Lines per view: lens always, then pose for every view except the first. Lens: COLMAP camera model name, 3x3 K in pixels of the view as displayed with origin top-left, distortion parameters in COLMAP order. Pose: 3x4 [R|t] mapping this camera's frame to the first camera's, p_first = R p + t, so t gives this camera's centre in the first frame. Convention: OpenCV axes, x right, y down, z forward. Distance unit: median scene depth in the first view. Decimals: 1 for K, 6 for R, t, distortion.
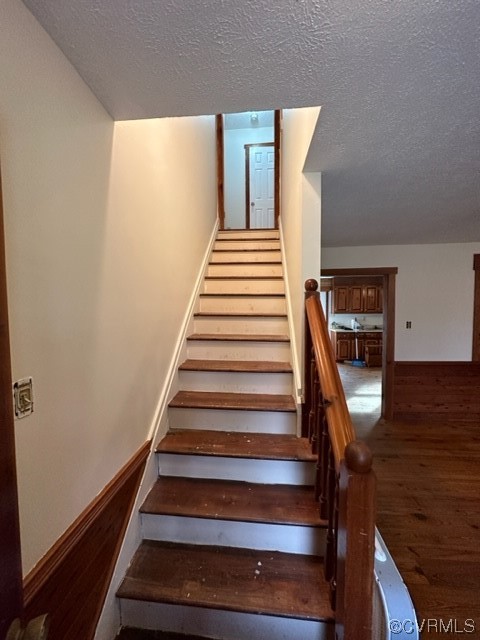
lens RADIAL K [[252.7, 0, 240.9], [0, 252.7, 319.8], [0, 0, 1]] dist [-0.000423, 0.000371]
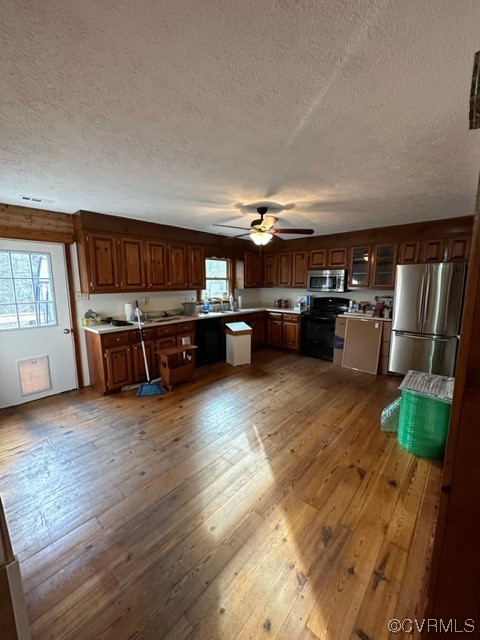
lens RADIAL K [[252.7, 0, 244.0], [0, 252.7, 319.4], [0, 0, 1]] dist [-0.000423, 0.000371]
pose [[0.597994, -0.107998, 0.794192, 0.168740], [0.044703, 0.993832, 0.101486, -0.011491], [-0.800253, -0.025185, 0.599133, 0.503474]]
